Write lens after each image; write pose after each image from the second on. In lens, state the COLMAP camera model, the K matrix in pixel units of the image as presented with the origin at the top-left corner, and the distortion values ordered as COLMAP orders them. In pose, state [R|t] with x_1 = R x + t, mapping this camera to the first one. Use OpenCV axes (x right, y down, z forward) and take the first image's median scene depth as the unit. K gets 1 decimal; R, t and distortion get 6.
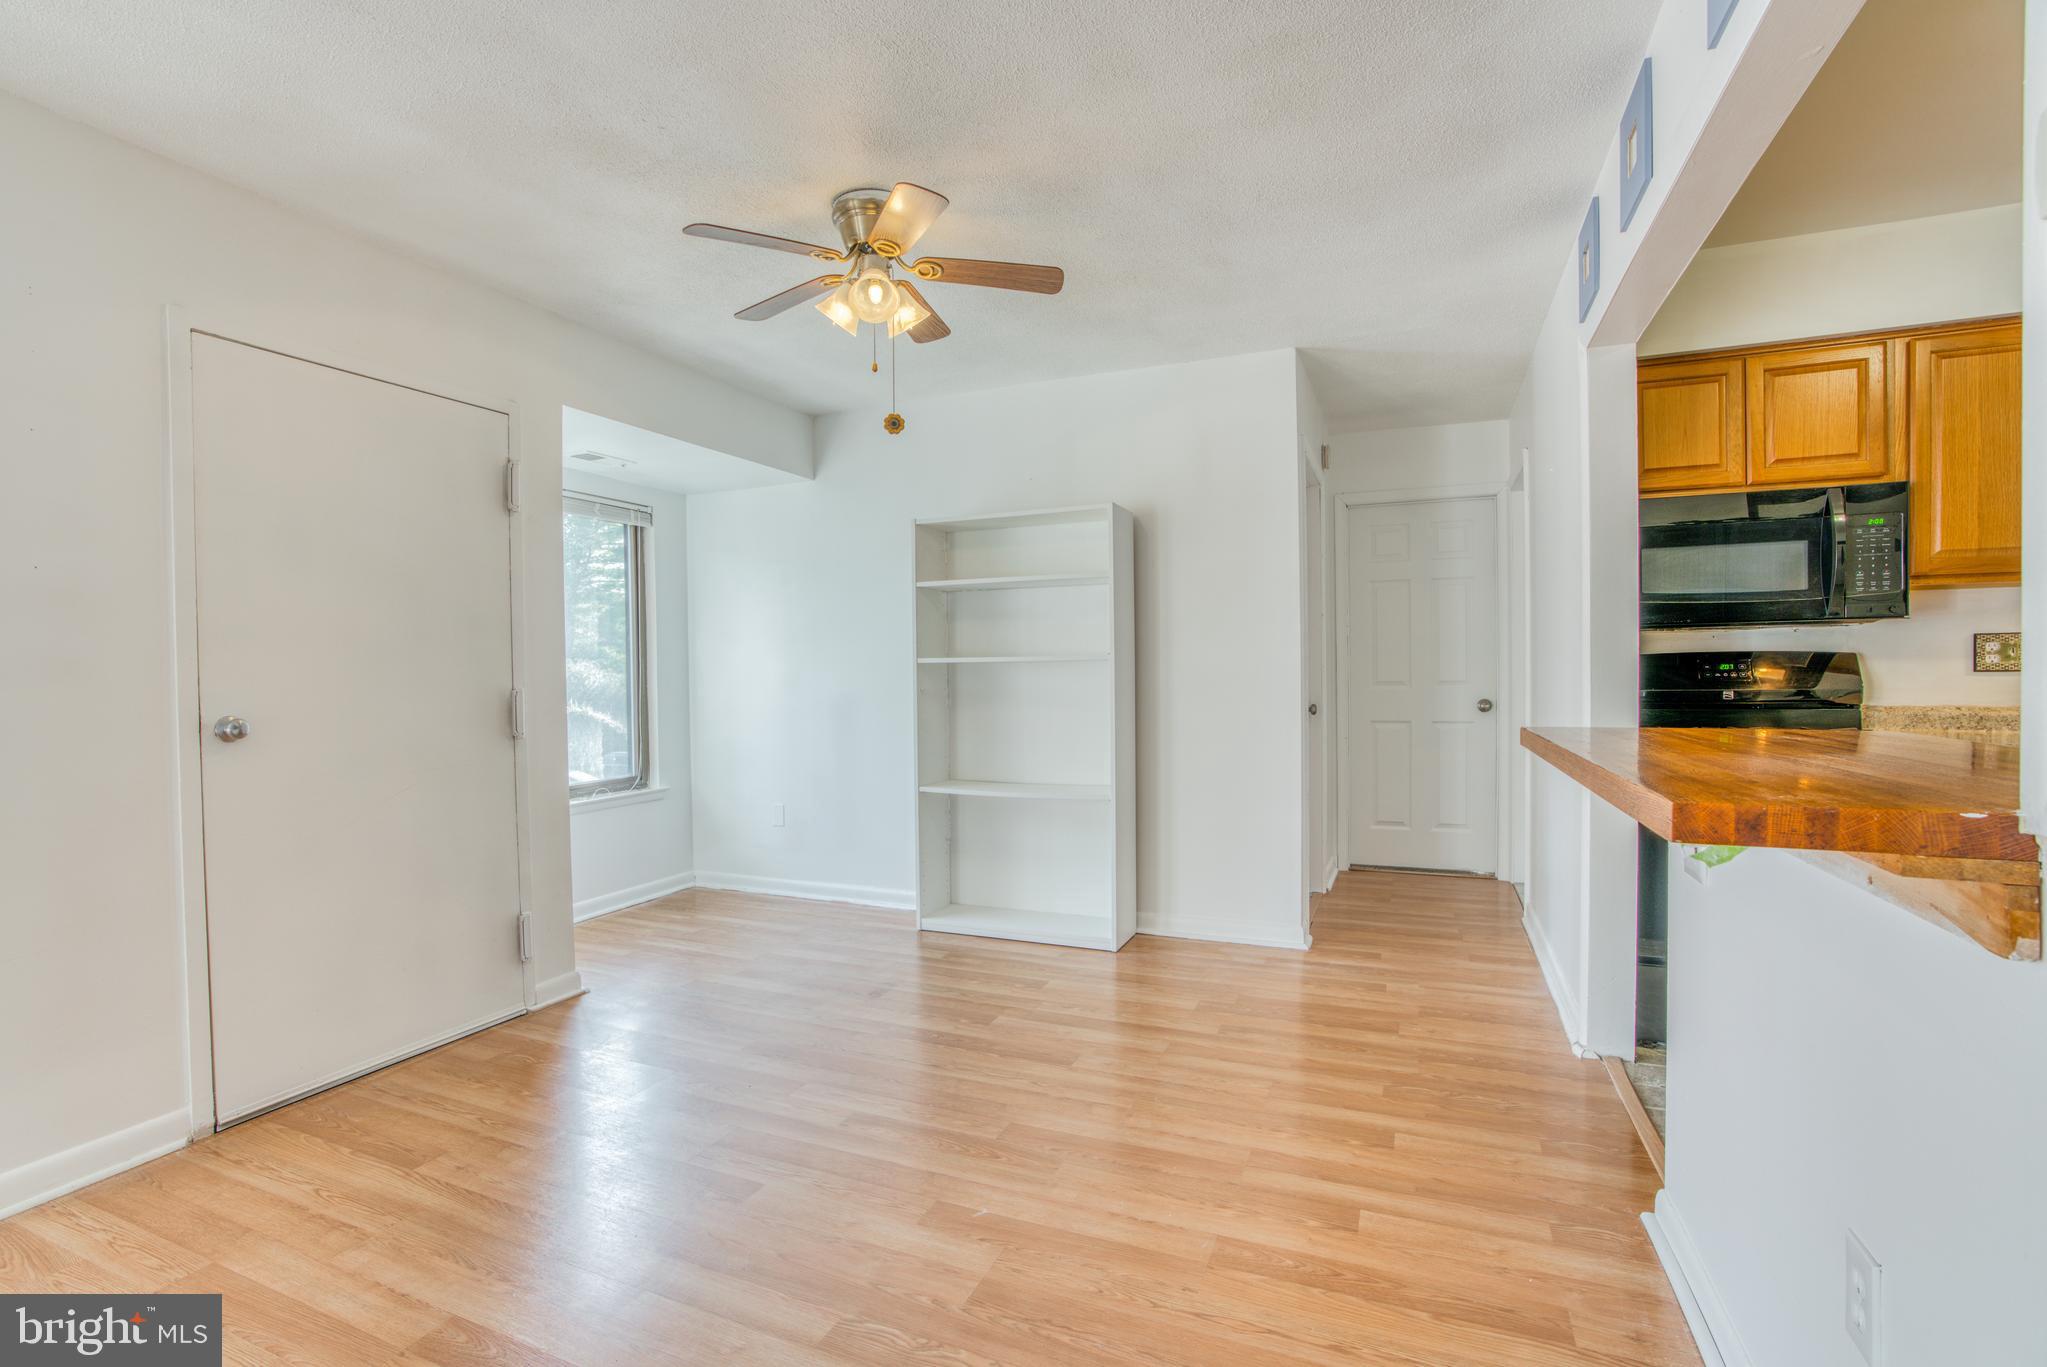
lens RADIAL K [[938.7, 0, 1006.6], [0, 938.7, 687.6], [0, 0, 1]] dist [-0.066851, 0.024863]
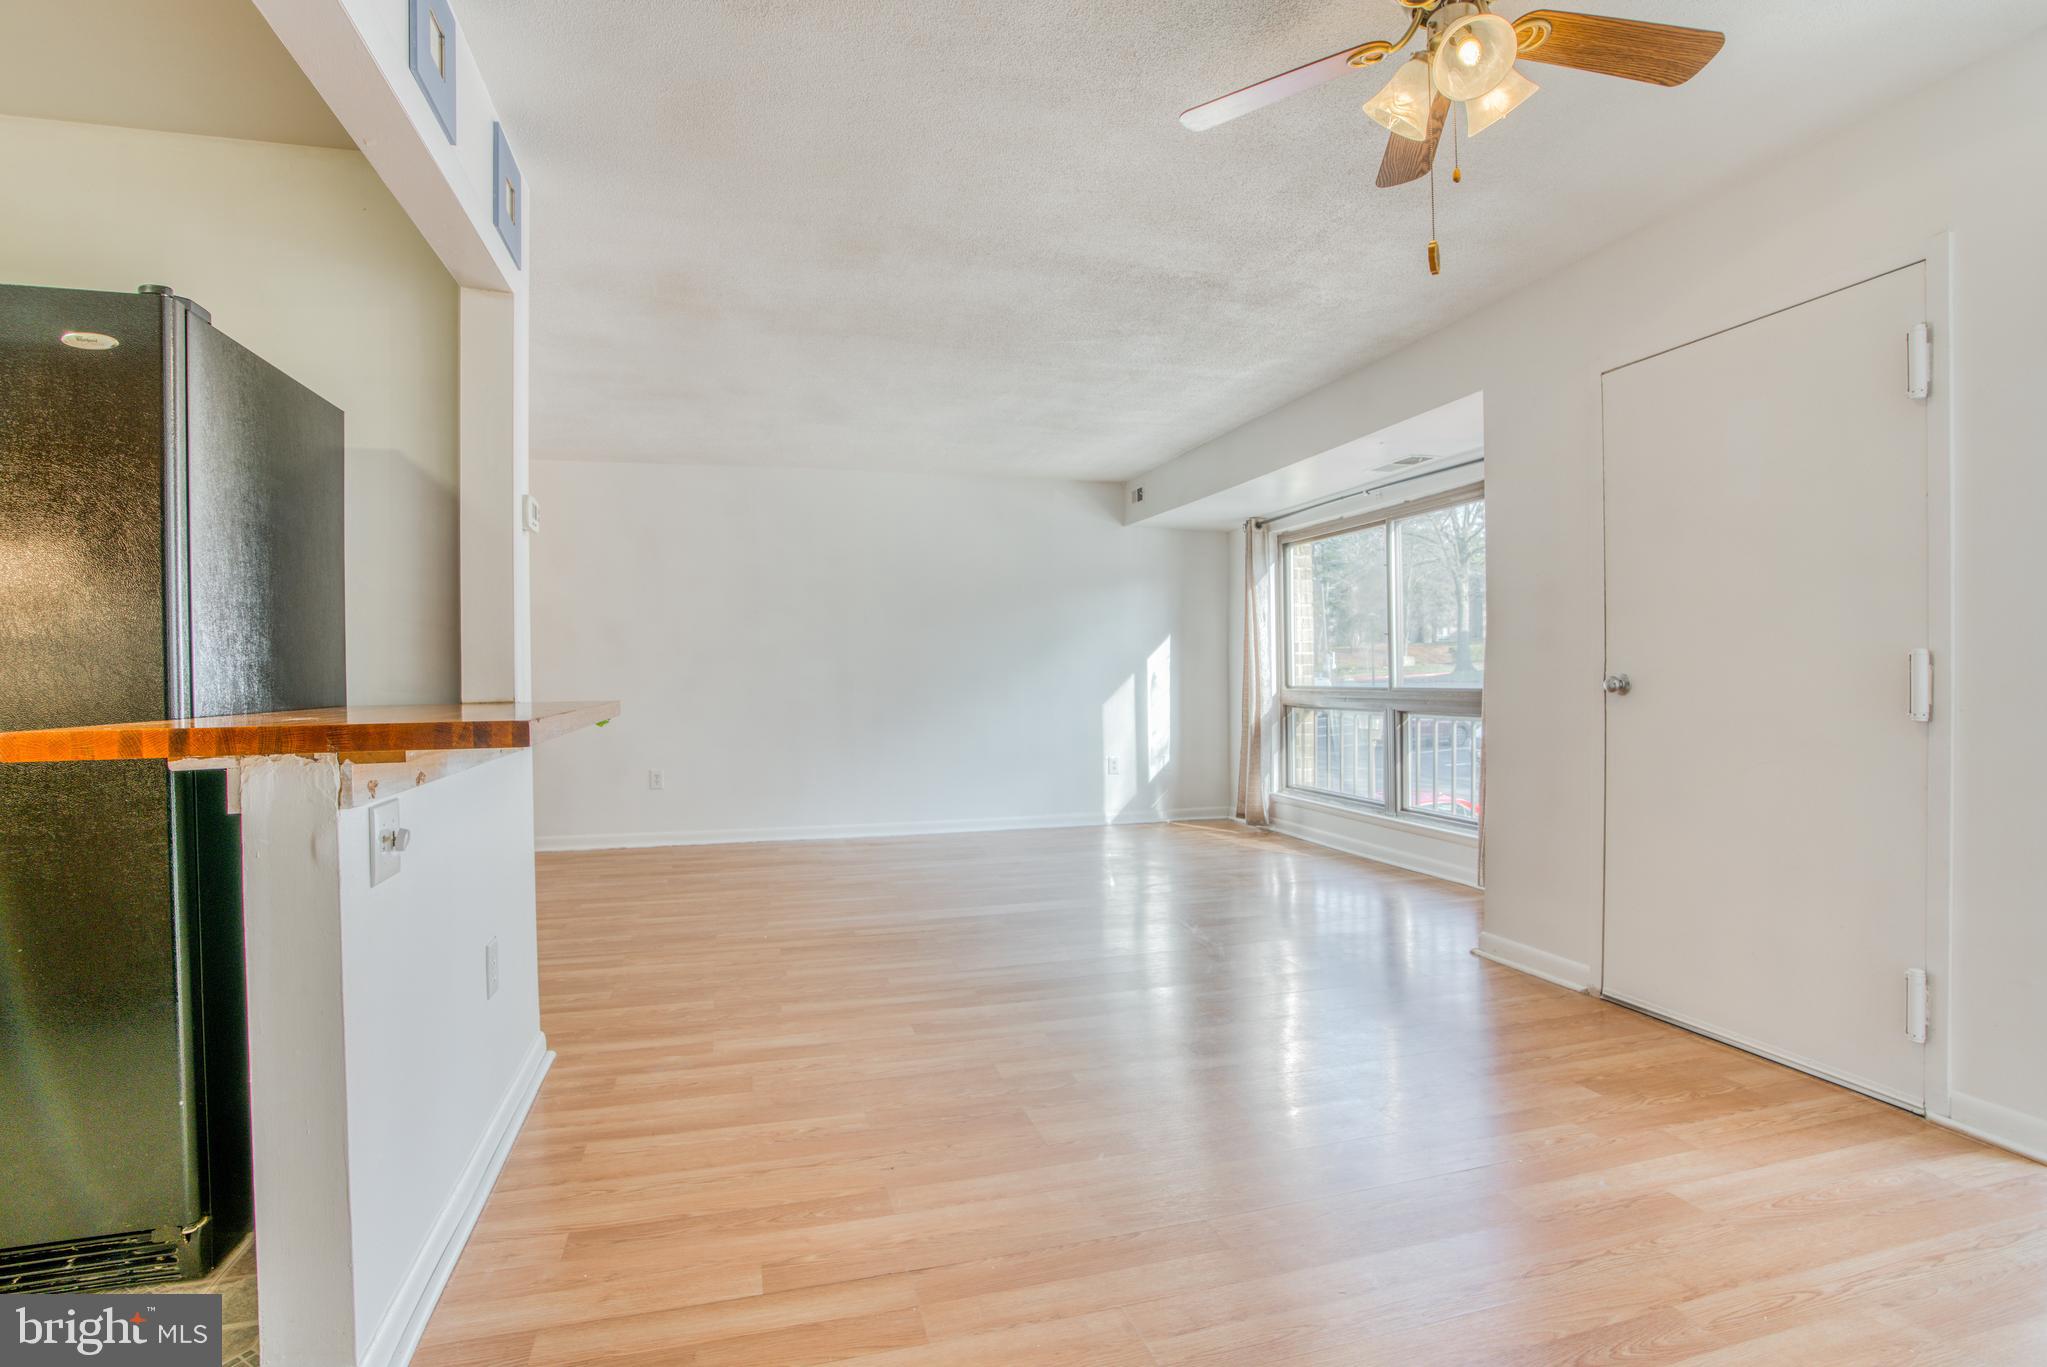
lens RADIAL K [[975.7, 0, 1003.6], [0, 975.7, 690.5], [0, 0, 1]] dist [-0.073241, 0.029650]
pose [[-0.775112, 0.030699, -0.631077, 0.483407], [0.009375, 0.999268, 0.037095, -0.001623], [0.631754, 0.022837, -0.774833, 1.164790]]
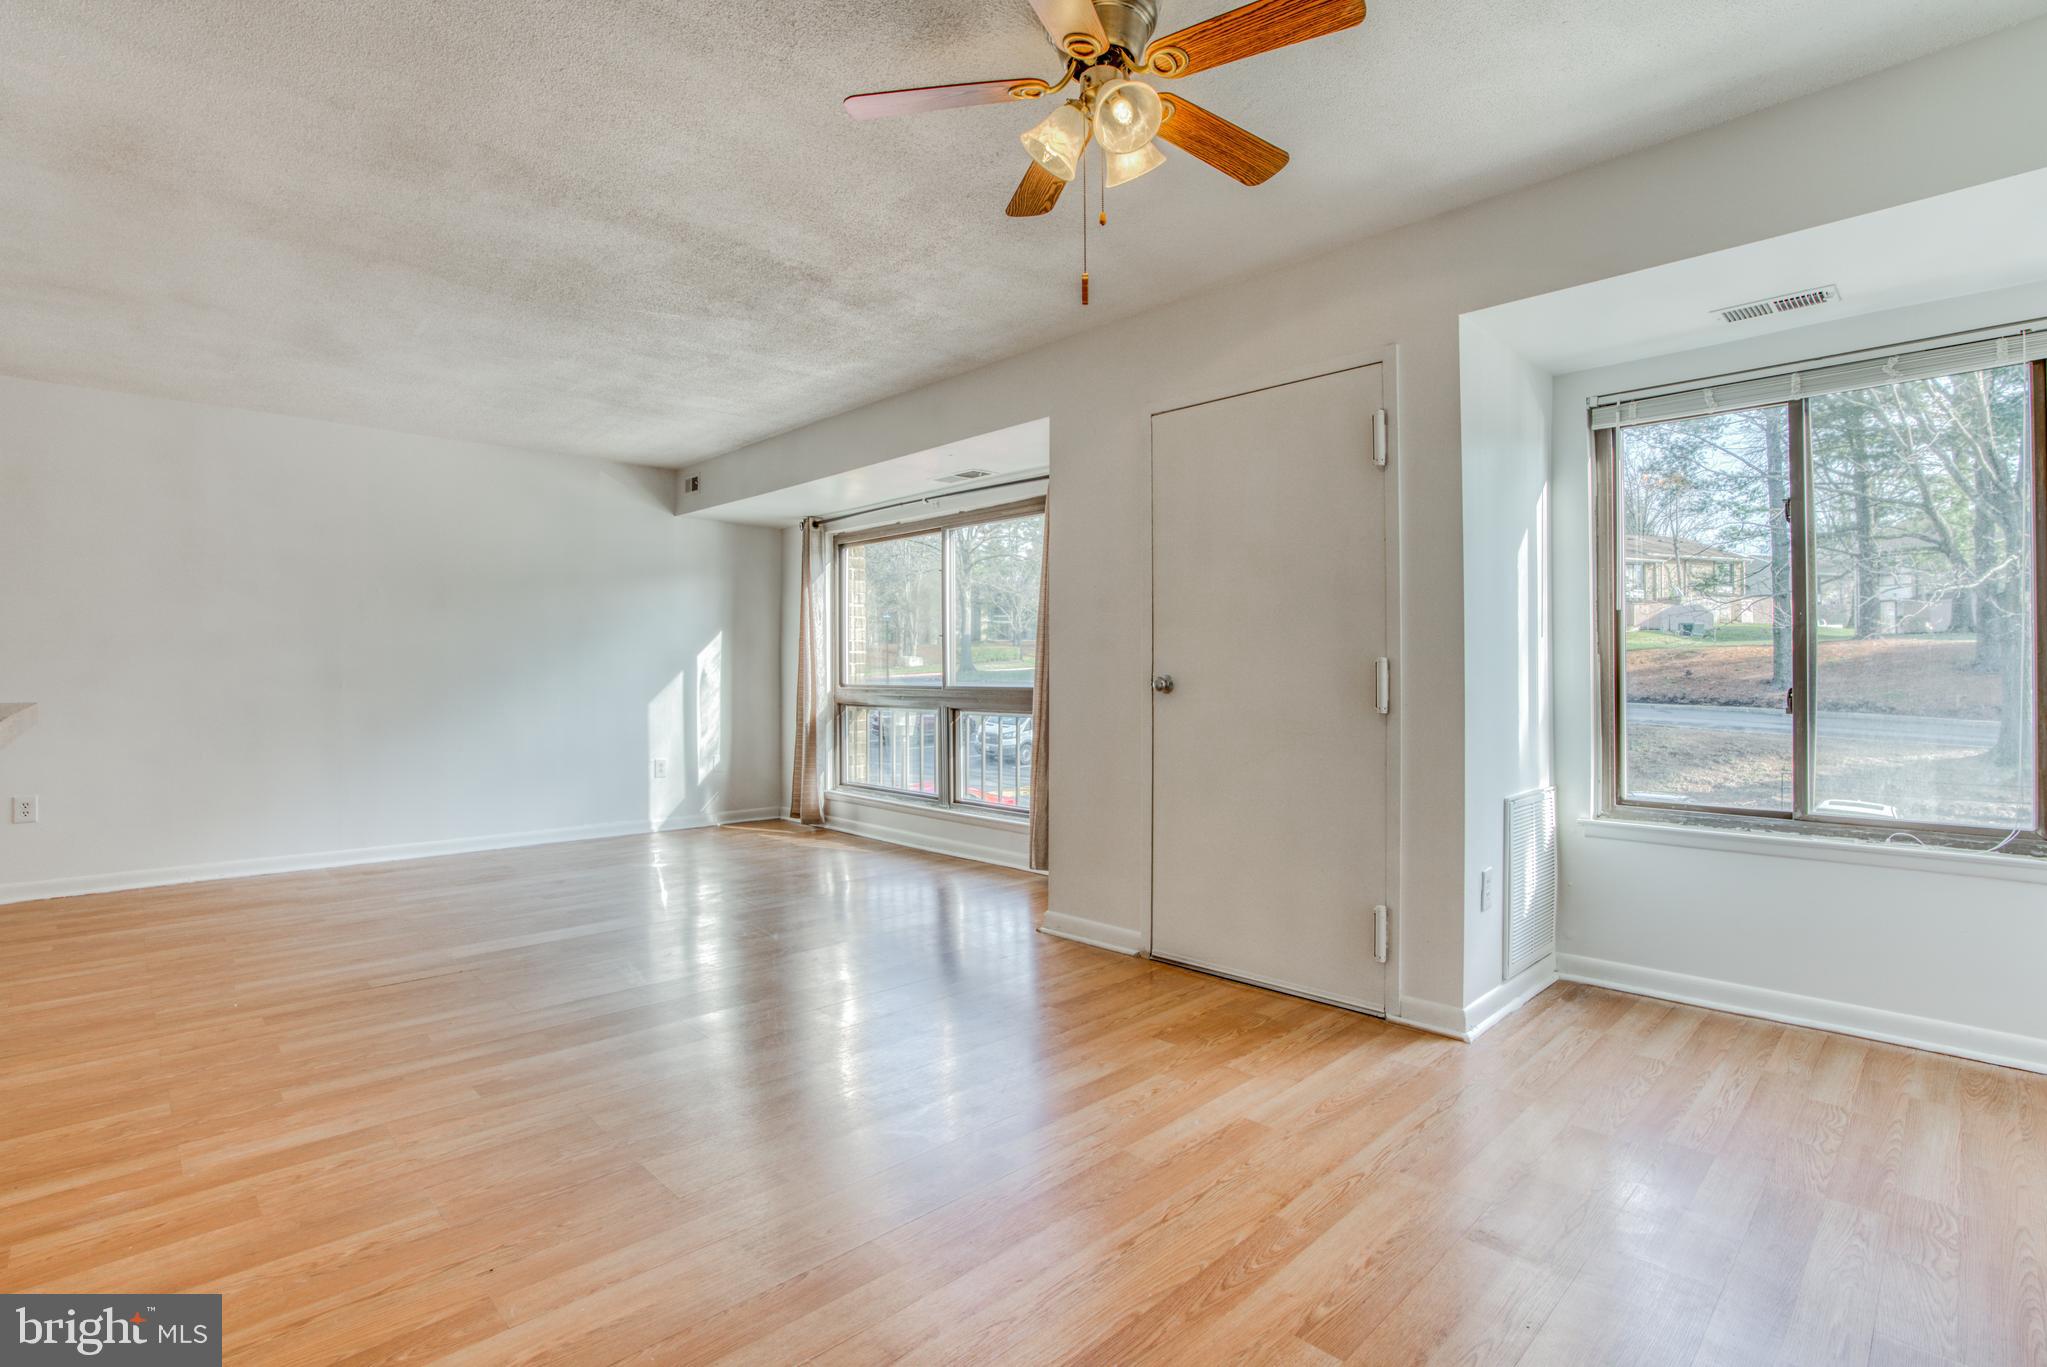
lens RADIAL K [[974.1, 0, 1007.1], [0, 974.1, 663.0], [0, 0, 1]] dist [-0.067335, 0.025595]
pose [[-0.384105, 0.005897, -0.923271, 0.515118], [-0.009857, 0.999896, 0.010487, -0.001001], [0.923237, 0.013128, -0.384007, 1.074706]]
